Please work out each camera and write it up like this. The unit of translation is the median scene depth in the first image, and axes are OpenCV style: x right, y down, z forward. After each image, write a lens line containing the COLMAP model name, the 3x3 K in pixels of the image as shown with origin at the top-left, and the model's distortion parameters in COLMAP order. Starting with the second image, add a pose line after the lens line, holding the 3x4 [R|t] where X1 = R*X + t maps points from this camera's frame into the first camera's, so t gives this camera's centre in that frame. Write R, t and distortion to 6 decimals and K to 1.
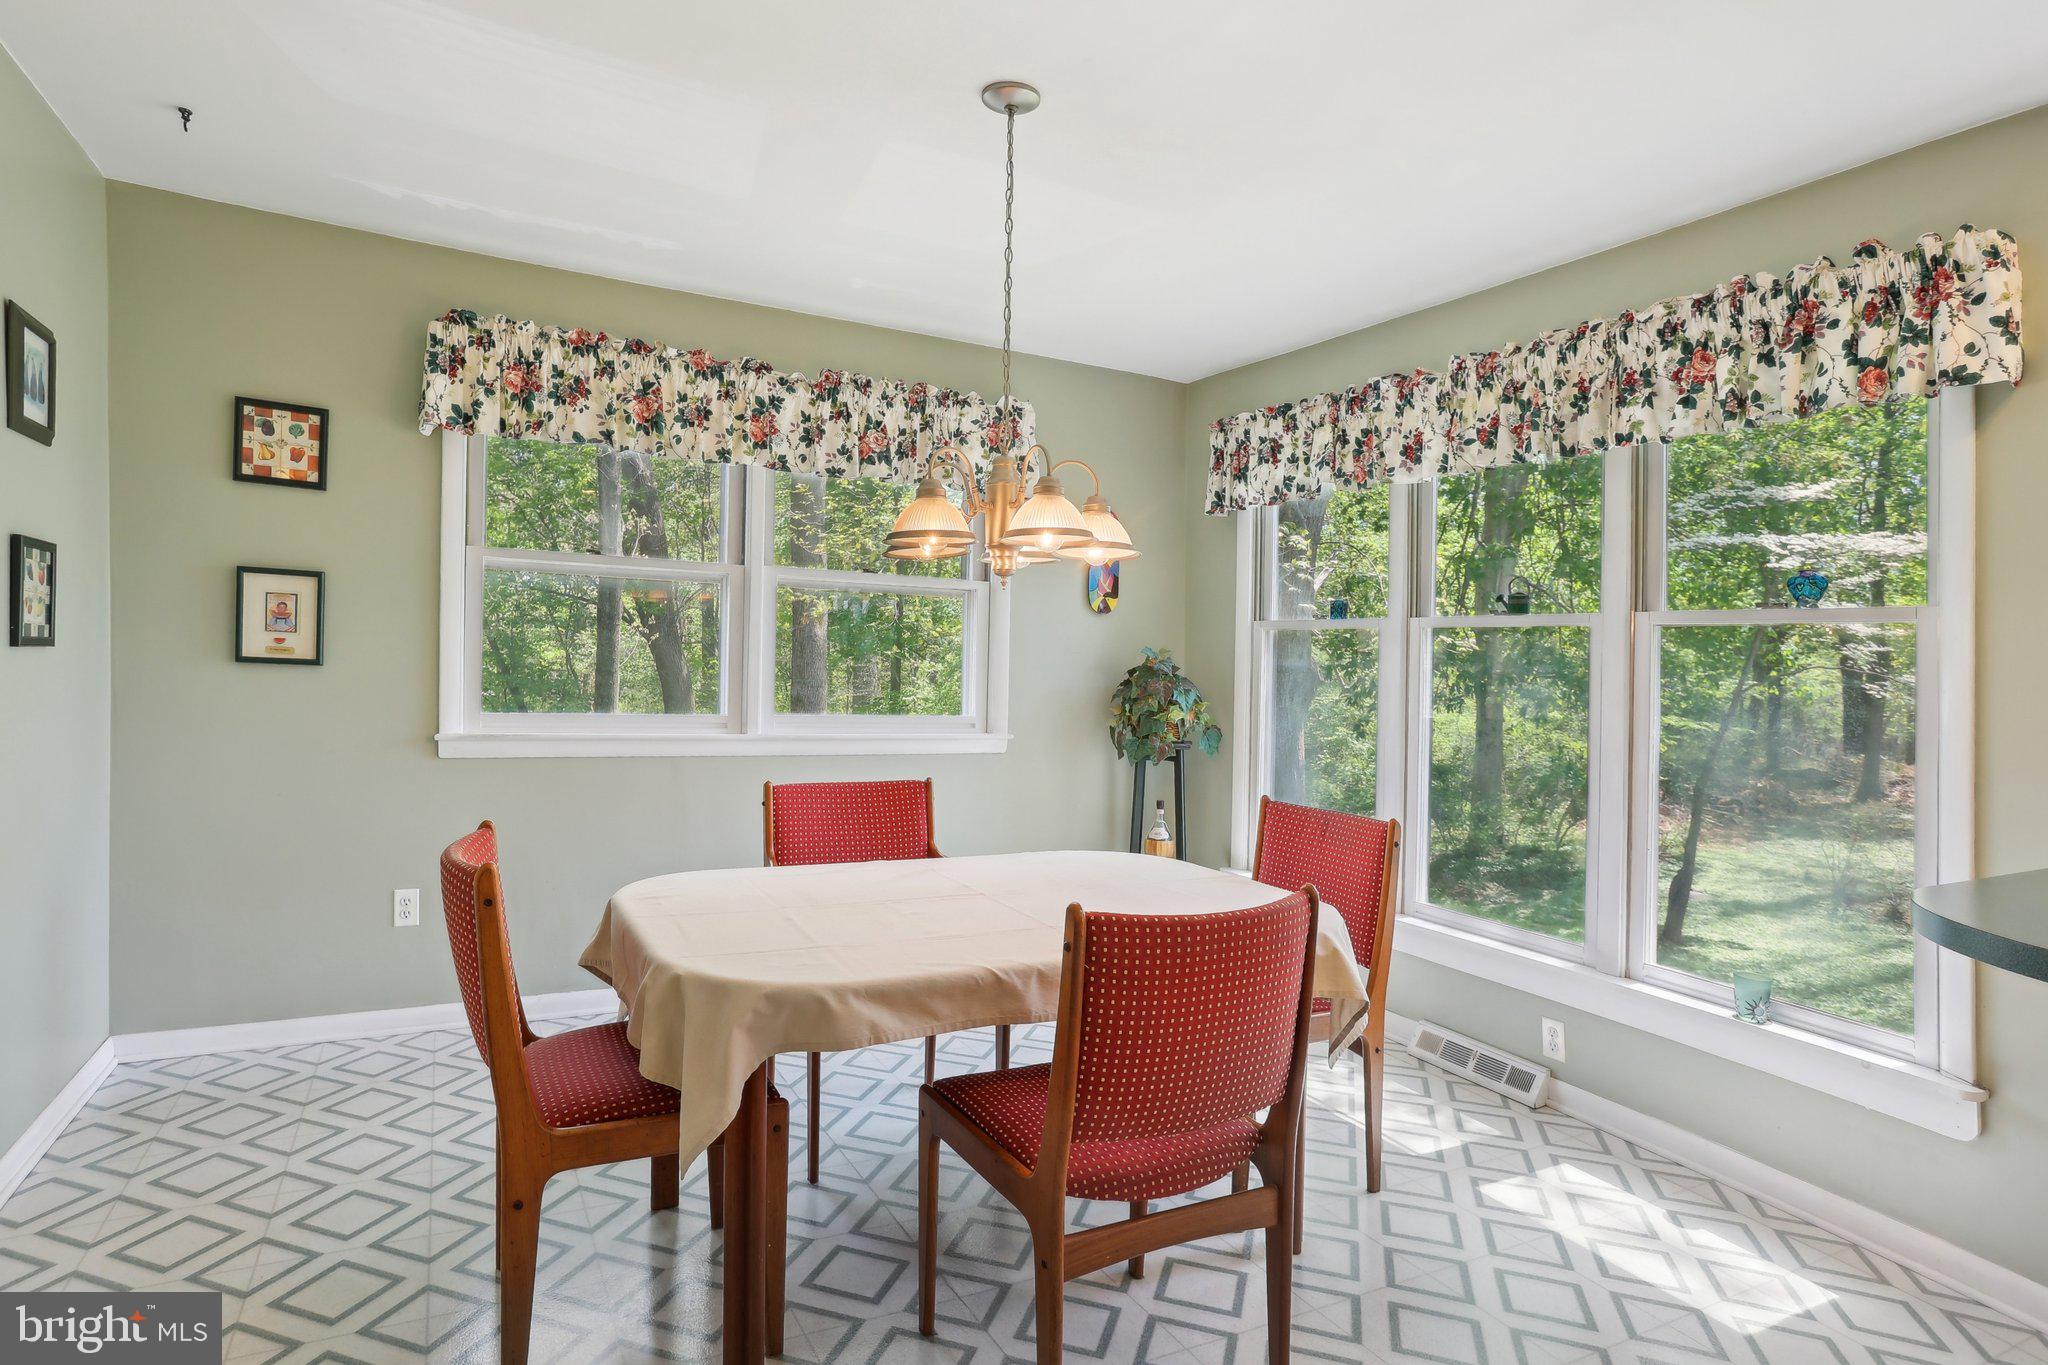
lens RADIAL K [[1118.4, 0, 1022.2], [0, 1118.4, 665.8], [0, 0, 1]] dist [-0.029161, 0.020803]
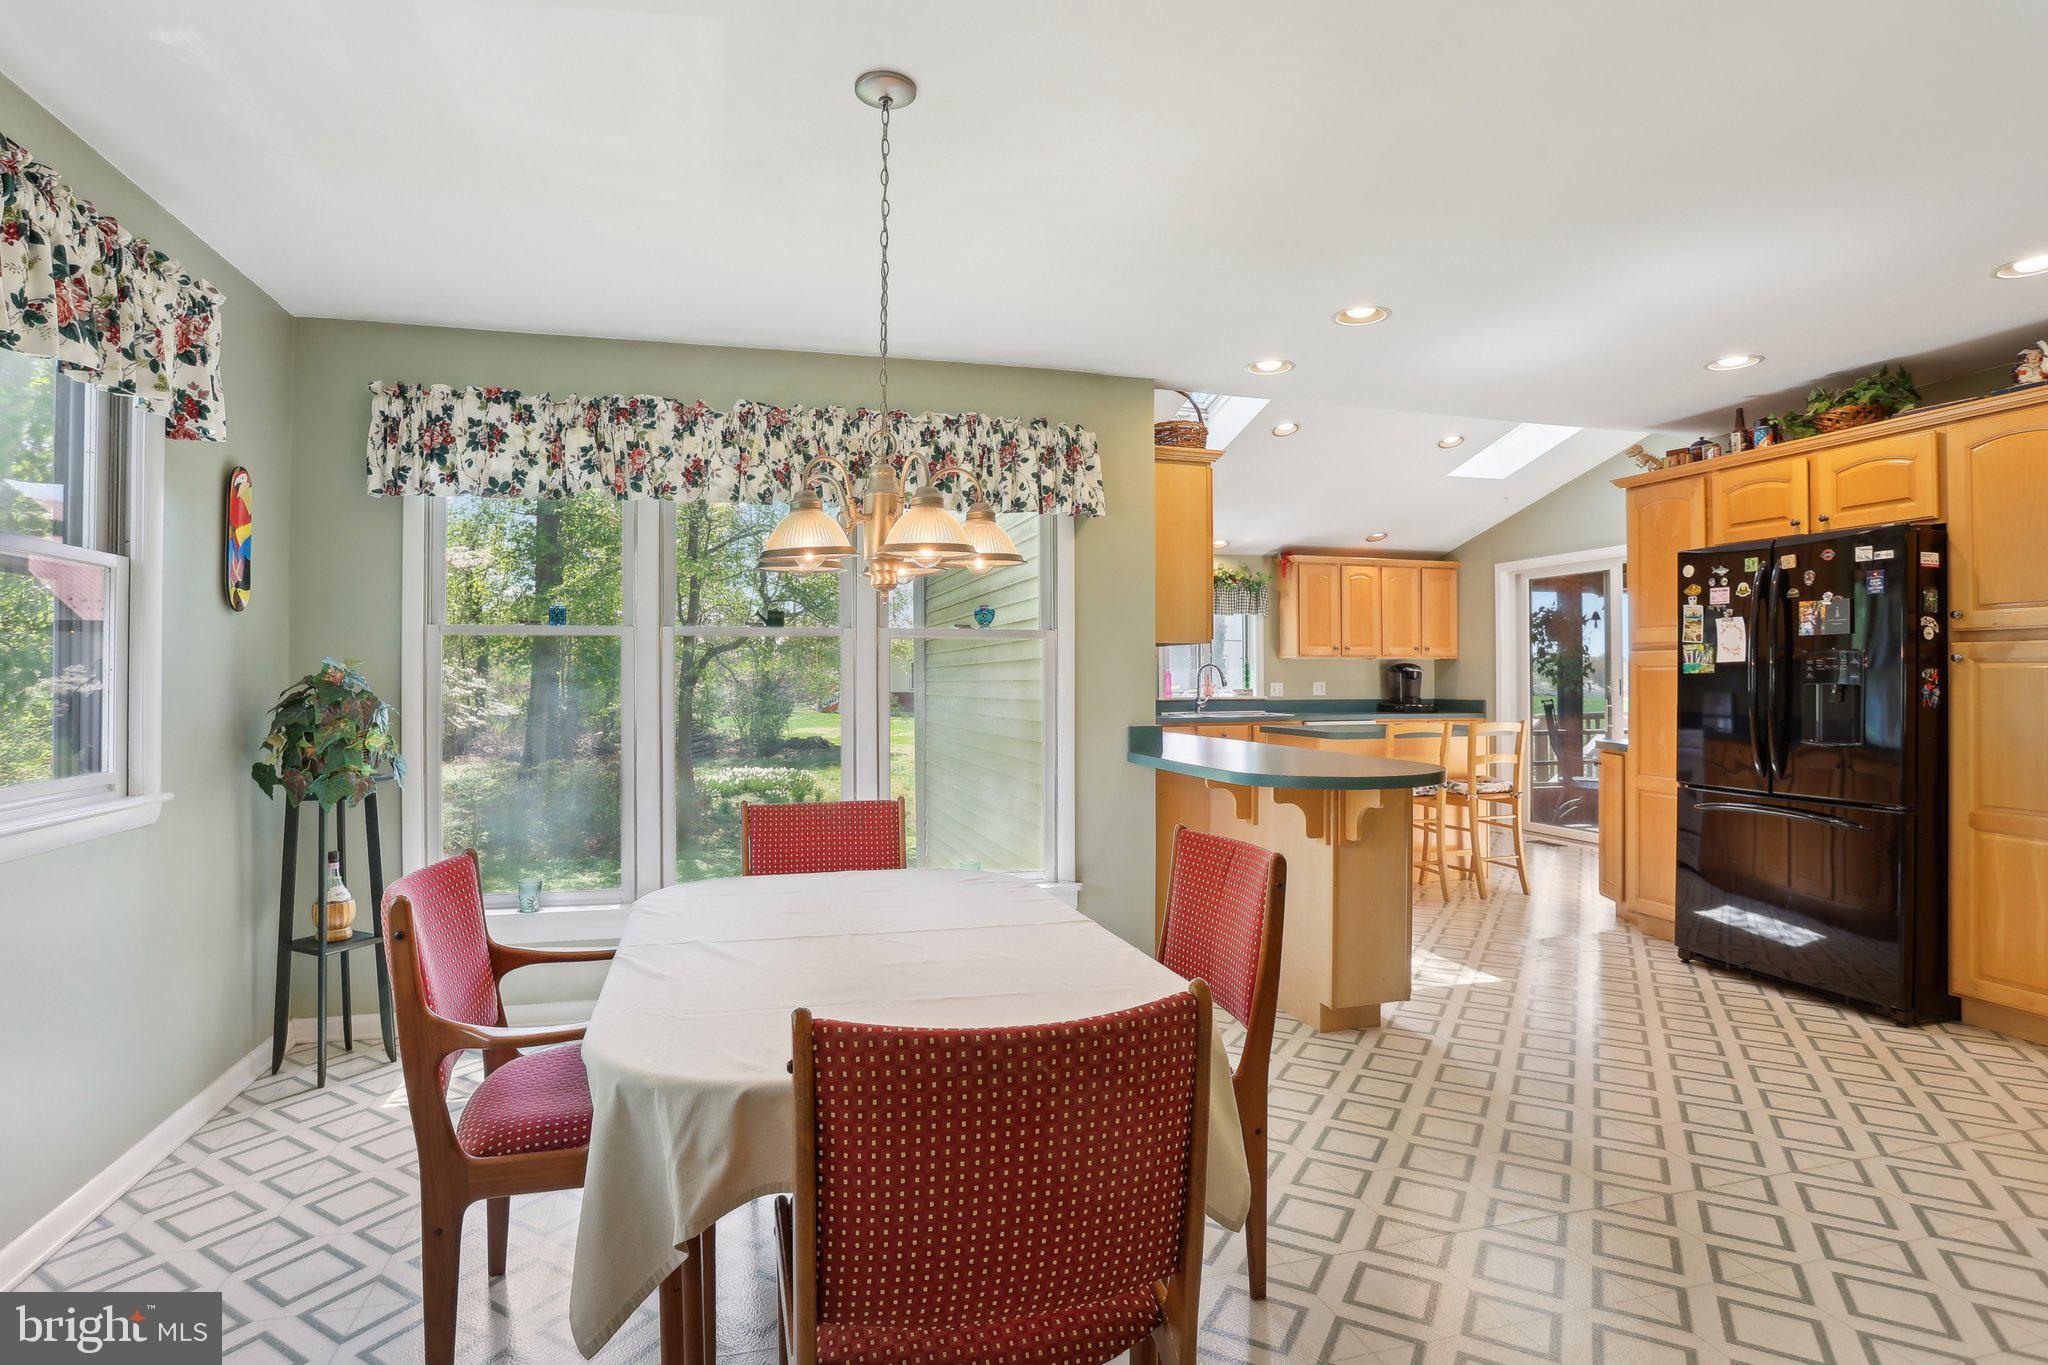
lens RADIAL K [[1118.4, 0, 1008.6], [0, 1118.4, 684.2], [0, 0, 1]] dist [-0.029161, 0.020803]
pose [[0.220010, -0.035269, 0.974860, -0.730649], [0.017967, 0.999323, 0.032099, -0.020138], [-0.975332, 0.010453, 0.220495, 0.517937]]
